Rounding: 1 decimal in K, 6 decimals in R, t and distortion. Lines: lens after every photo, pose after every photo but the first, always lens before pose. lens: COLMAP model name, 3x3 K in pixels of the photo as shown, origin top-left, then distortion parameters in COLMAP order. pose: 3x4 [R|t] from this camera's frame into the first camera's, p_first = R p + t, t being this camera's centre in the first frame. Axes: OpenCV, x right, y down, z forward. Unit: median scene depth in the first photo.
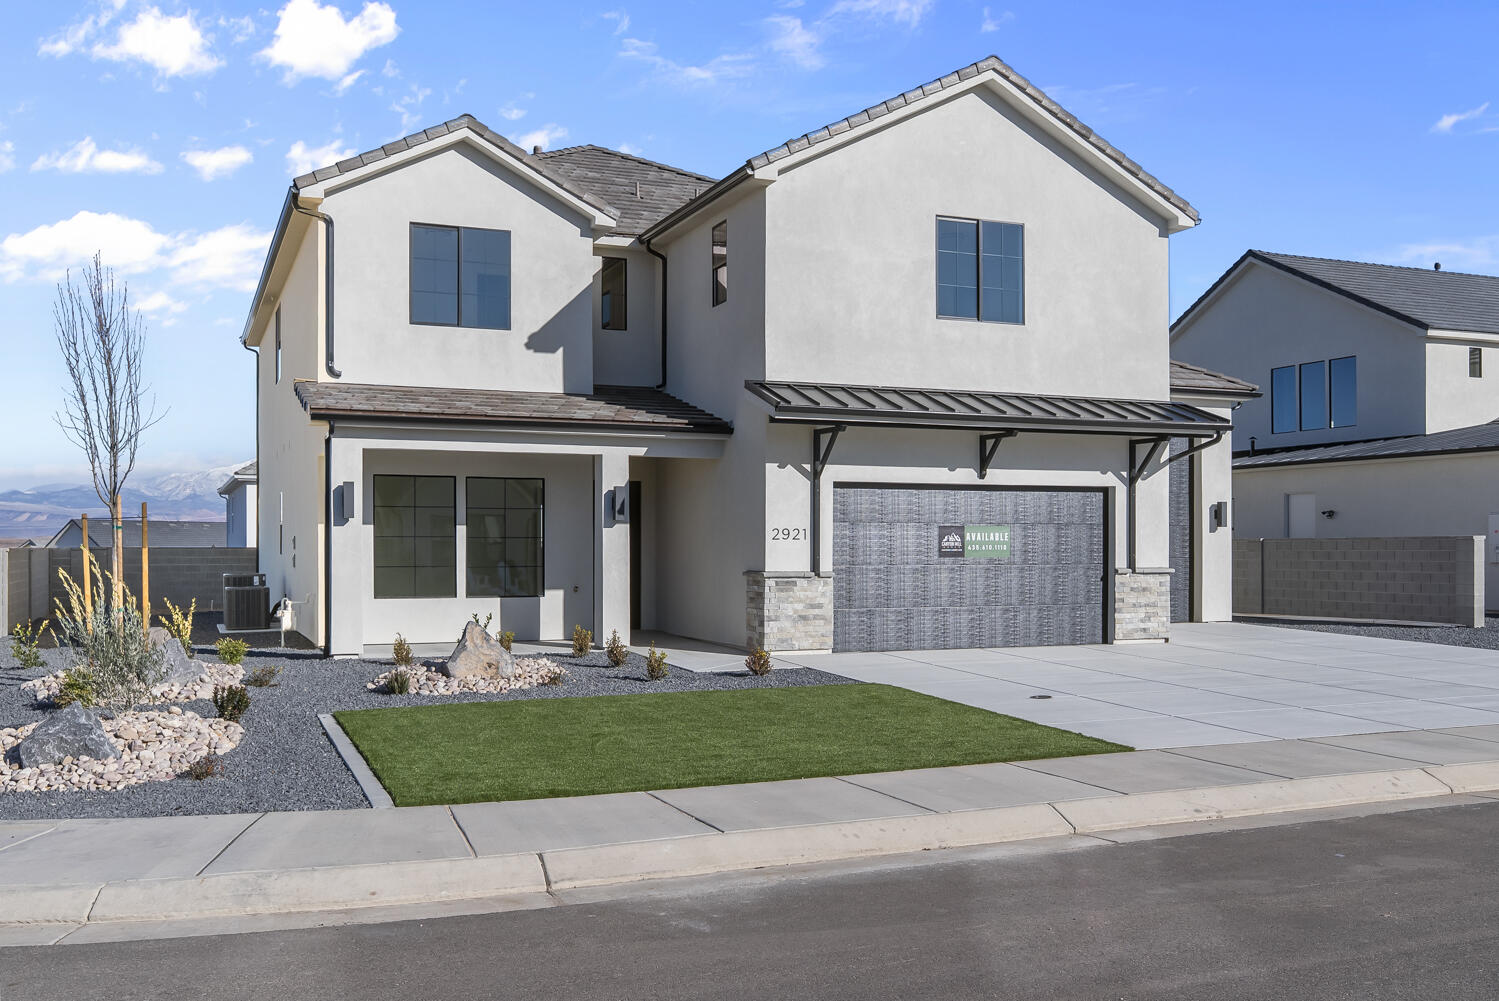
lens RADIAL K [[1349.2, 0, 749.5], [0, 1349.2, 500.5], [0, 0, 1]] dist [-0.007850, -0.003971]
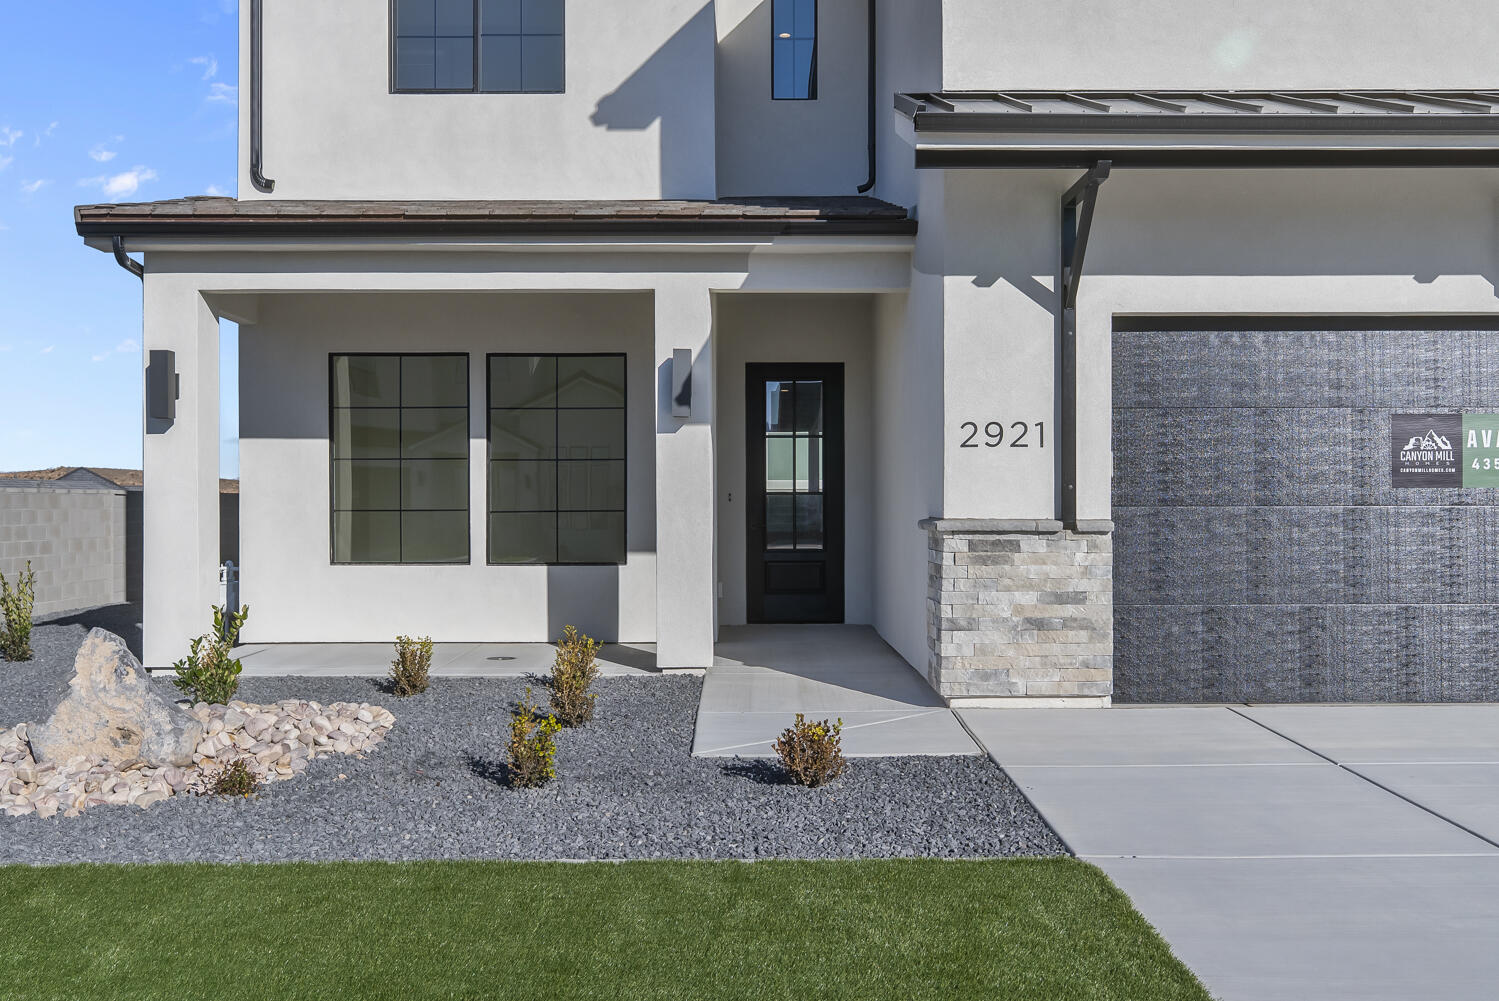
lens RADIAL K [[1349.2, 0, 749.5], [0, 1349.2, 500.5], [0, 0, 1]] dist [-0.007850, -0.003971]
pose [[0.923690, -0.003489, -0.383124, 0.115398], [0.016364, 0.999405, 0.030350, 0.029905], [0.382791, -0.034304, 0.923198, 0.527550]]
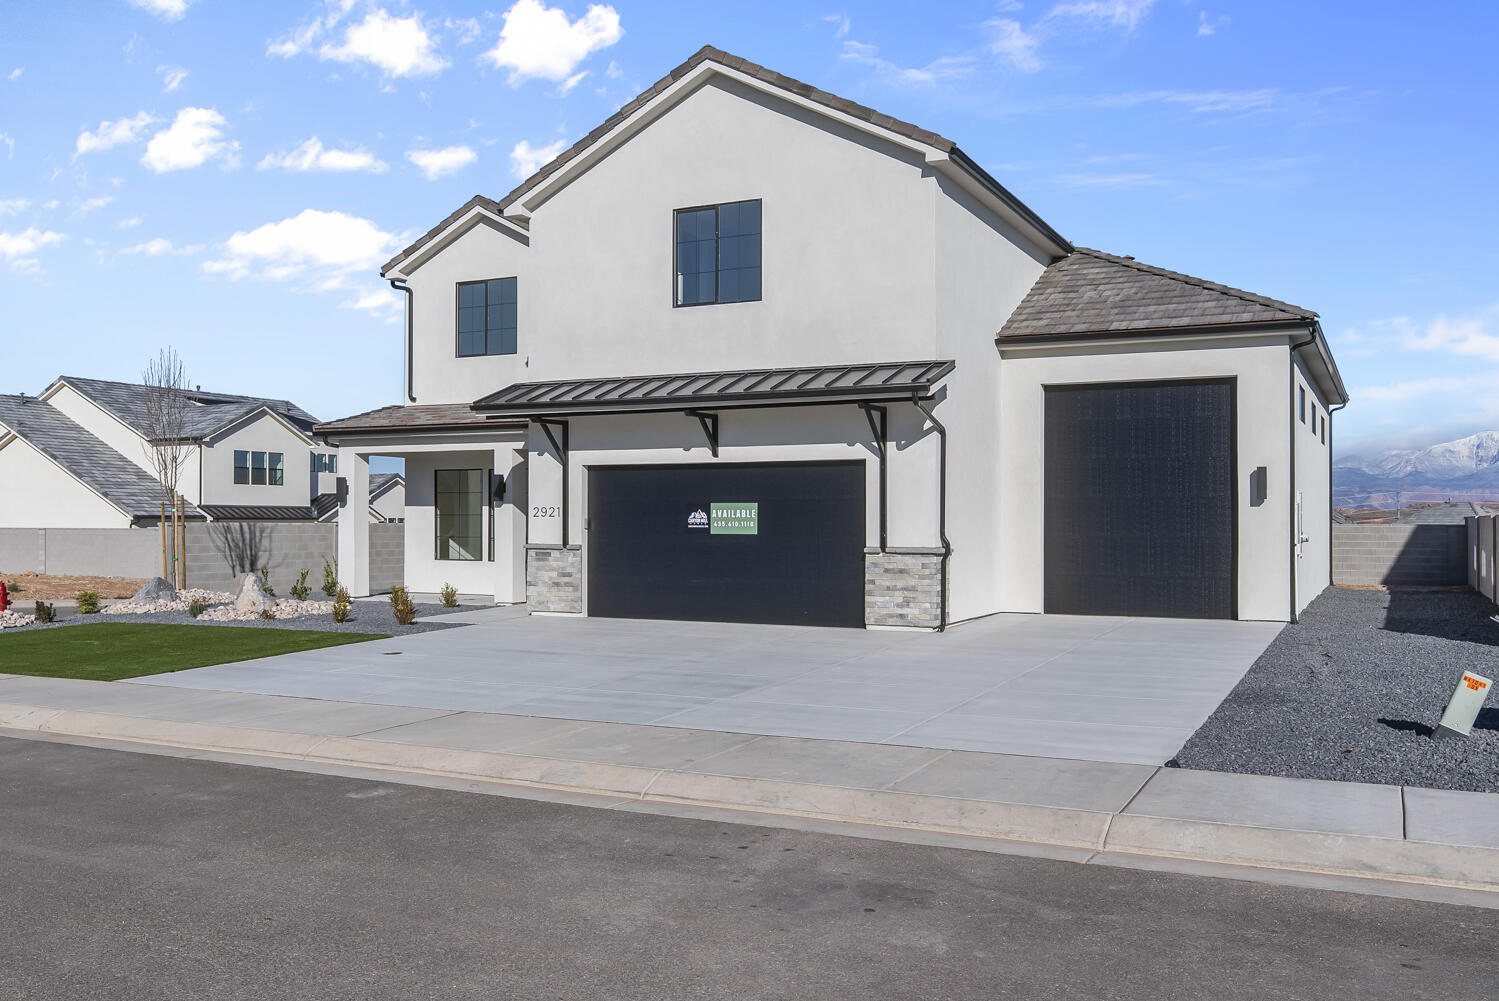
lens RADIAL K [[1290.5, 0, 746.7], [0, 1290.5, 476.6], [0, 0, 1]] dist [0.007694, 0.001520]
pose [[0.656276, -0.025080, -0.754104, 0.930229], [0.022398, 0.999655, -0.013754, 0.012836], [0.754188, -0.007865, 0.656611, 0.374976]]
